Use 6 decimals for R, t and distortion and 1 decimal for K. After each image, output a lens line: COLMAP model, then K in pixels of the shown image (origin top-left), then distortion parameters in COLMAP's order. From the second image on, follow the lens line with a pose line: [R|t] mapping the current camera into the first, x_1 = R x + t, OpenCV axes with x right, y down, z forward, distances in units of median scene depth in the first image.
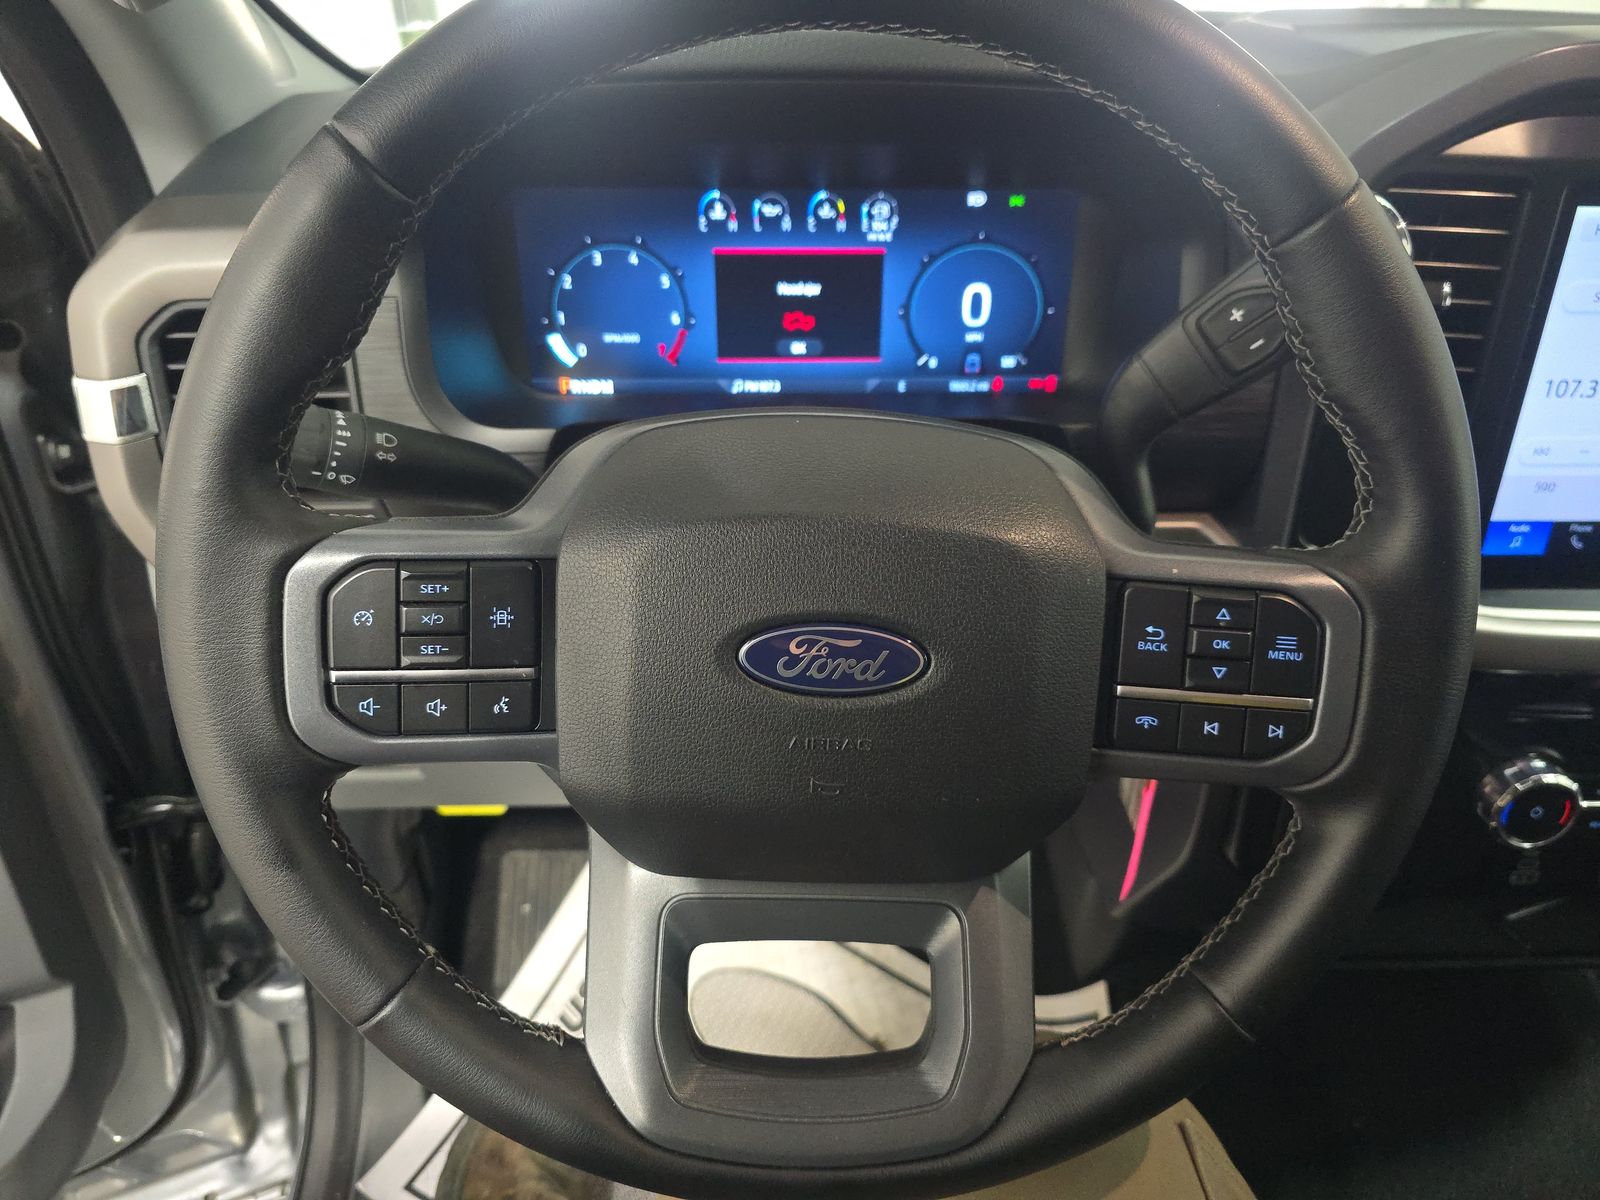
lens RADIAL K [[1081.9, 0, 800.0], [0, 1081.9, 600.0], [0, 0, 1]] dist [0.004018, 0.000462]
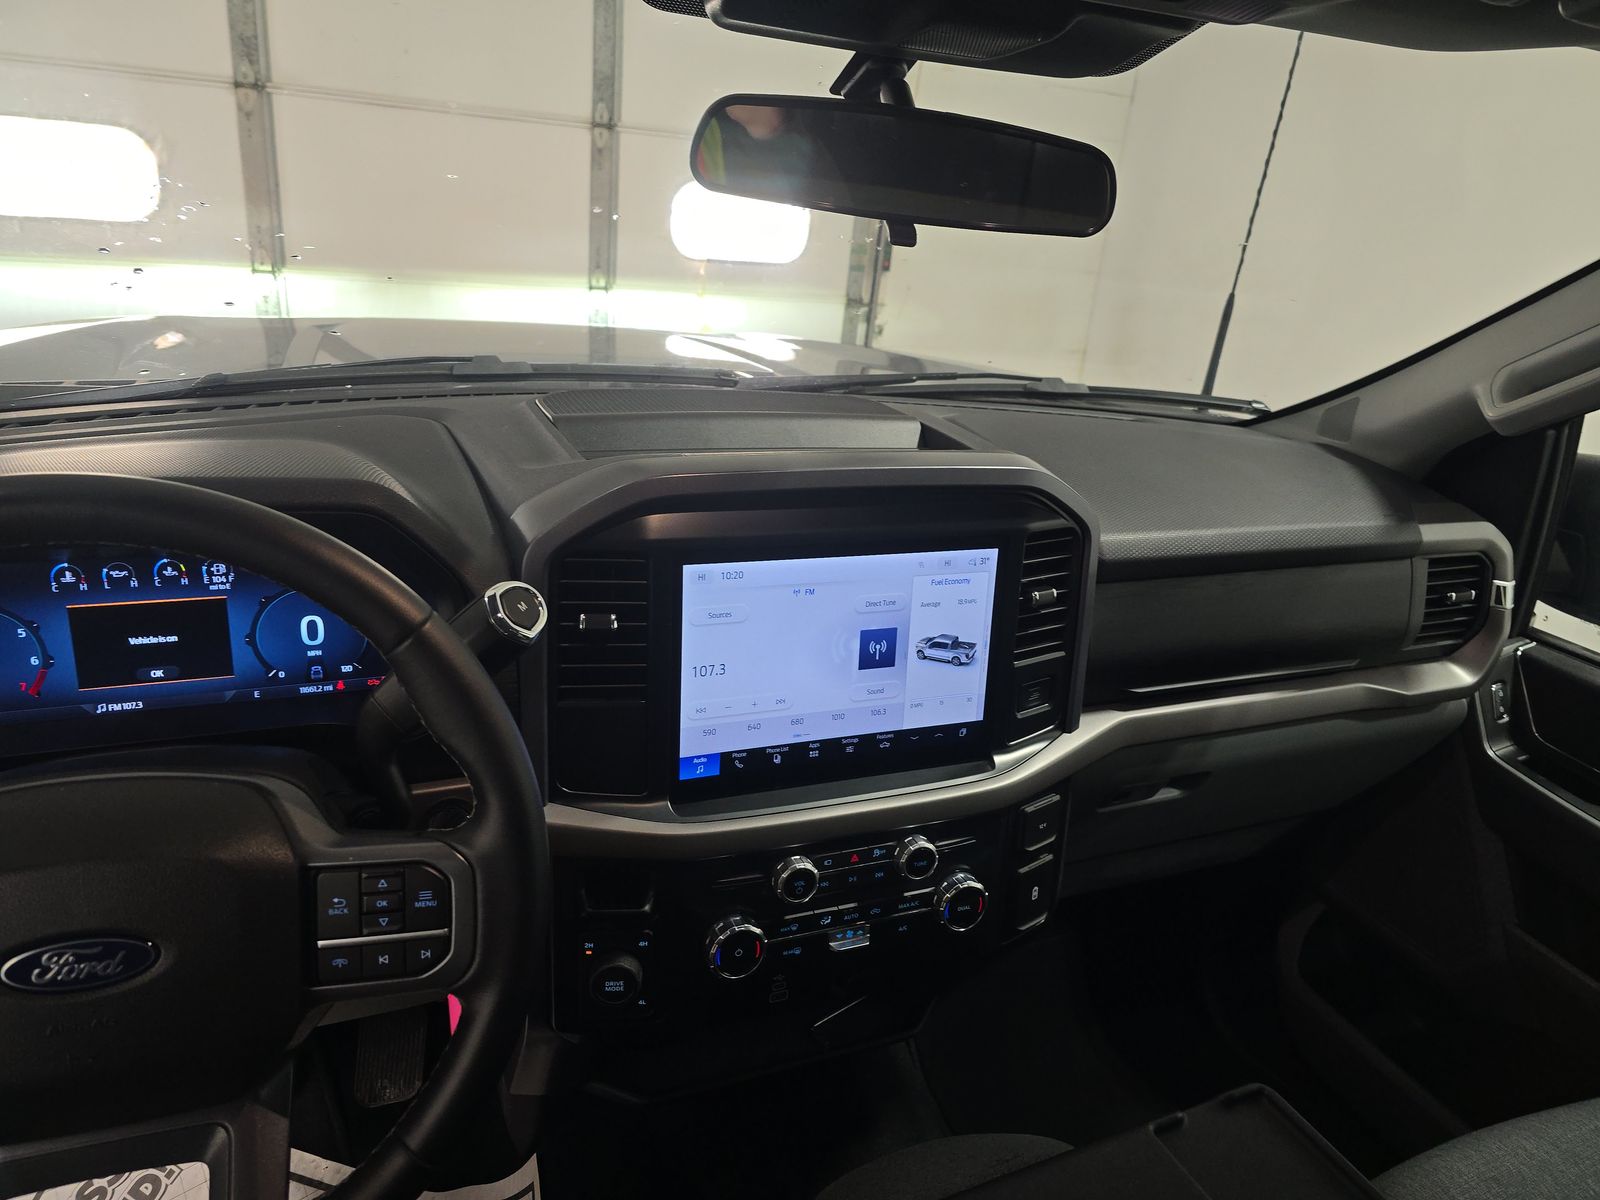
lens RADIAL K [[1065.0, 0, 808.2], [0, 1065.0, 590.3], [0, 0, 1]] dist [0.057469, -0.050860]
pose [[0.927449, -0.060261, 0.369062, 0.253007], [0.119813, 0.982788, -0.140616, -0.067462], [-0.354236, 0.174633, 0.918706, -0.439104]]
